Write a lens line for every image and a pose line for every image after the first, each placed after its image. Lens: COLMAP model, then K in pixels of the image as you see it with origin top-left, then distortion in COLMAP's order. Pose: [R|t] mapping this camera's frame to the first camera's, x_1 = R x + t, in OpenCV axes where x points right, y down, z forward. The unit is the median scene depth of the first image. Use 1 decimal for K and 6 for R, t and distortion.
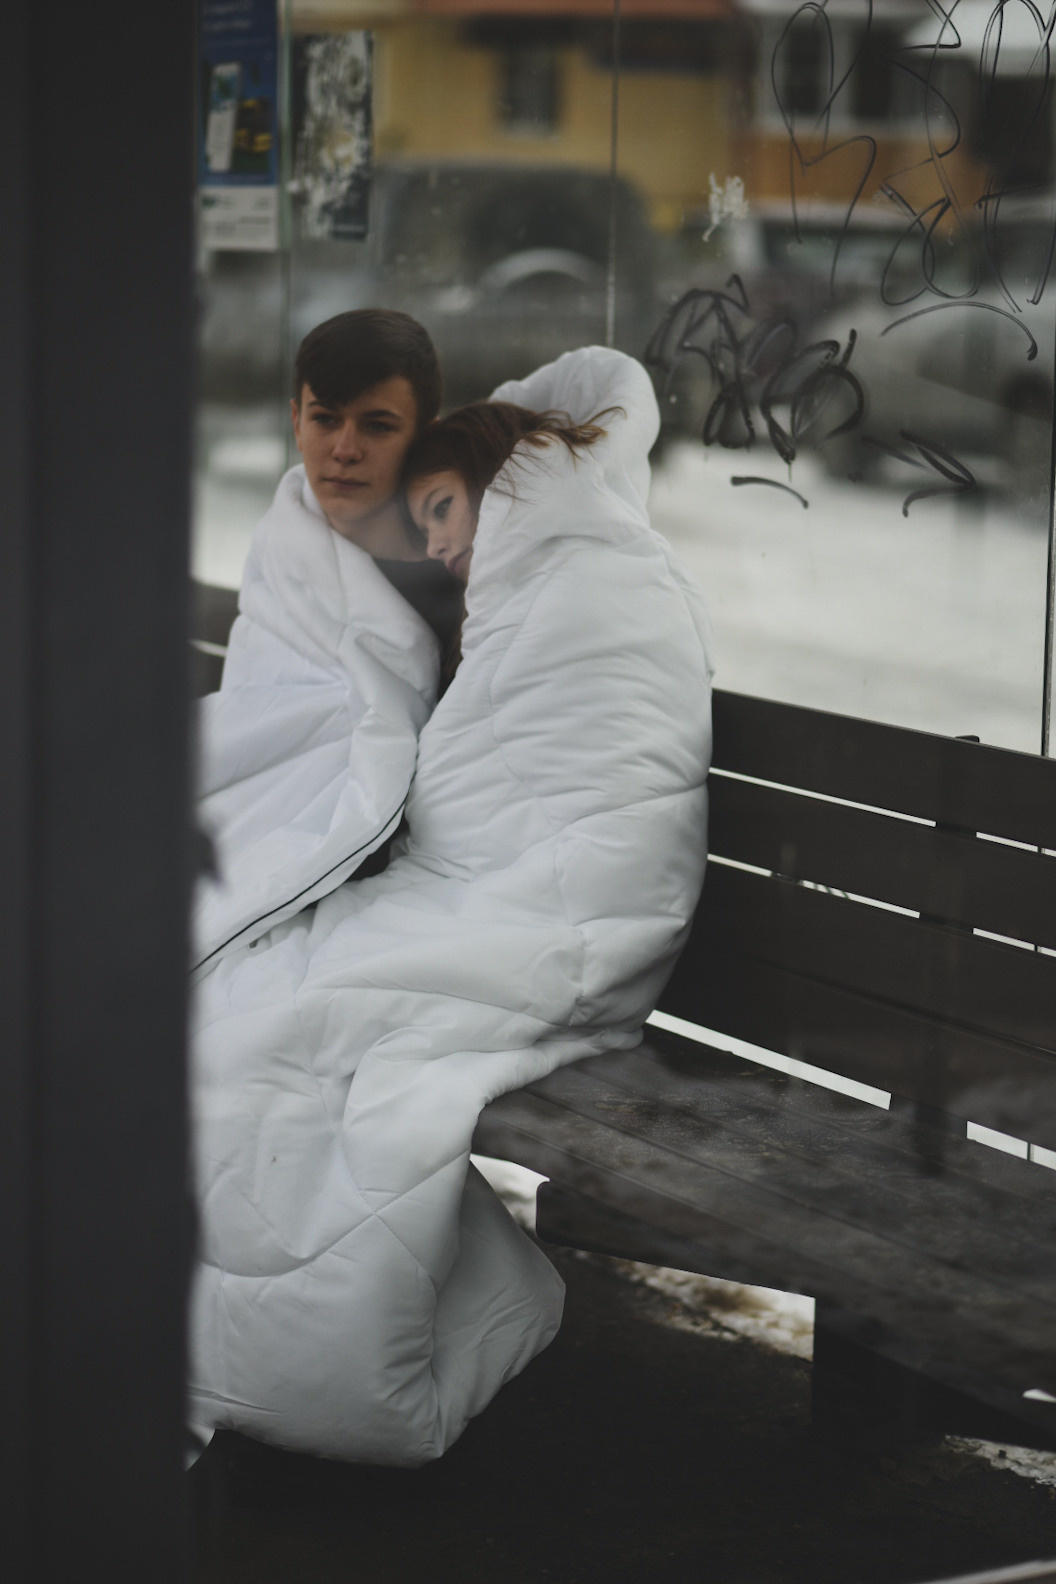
lens RADIAL K [[3798.0, 0, 528.0], [0, 3798.0, 792.0], [0, 0, 1]] dist [0.083472, -0.287715]
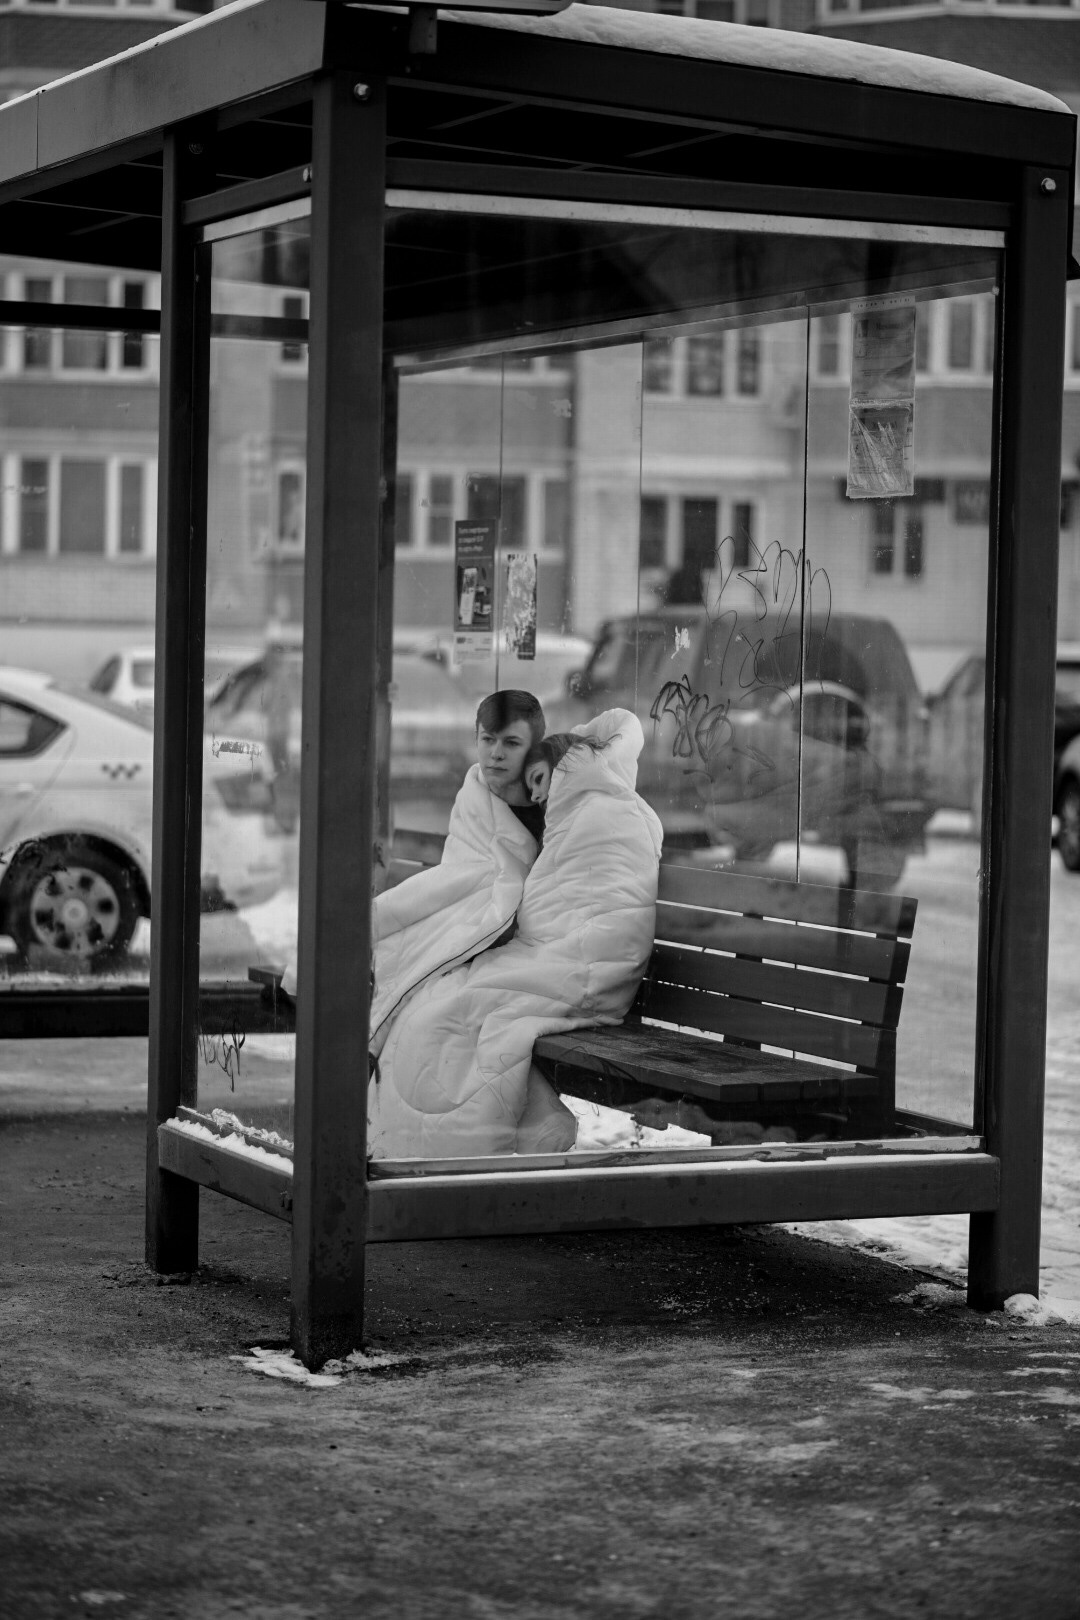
lens RADIAL K [[3884.3, 0, 540.0], [0, 3884.3, 810.0], [0, 0, 1]] dist [0.083472, -0.287715]
pose [[0.994132, 0.010218, -0.107690, 0.218590], [-0.022251, 0.993557, -0.111131, 0.189692], [0.105861, 0.112875, 0.987954, -1.189548]]
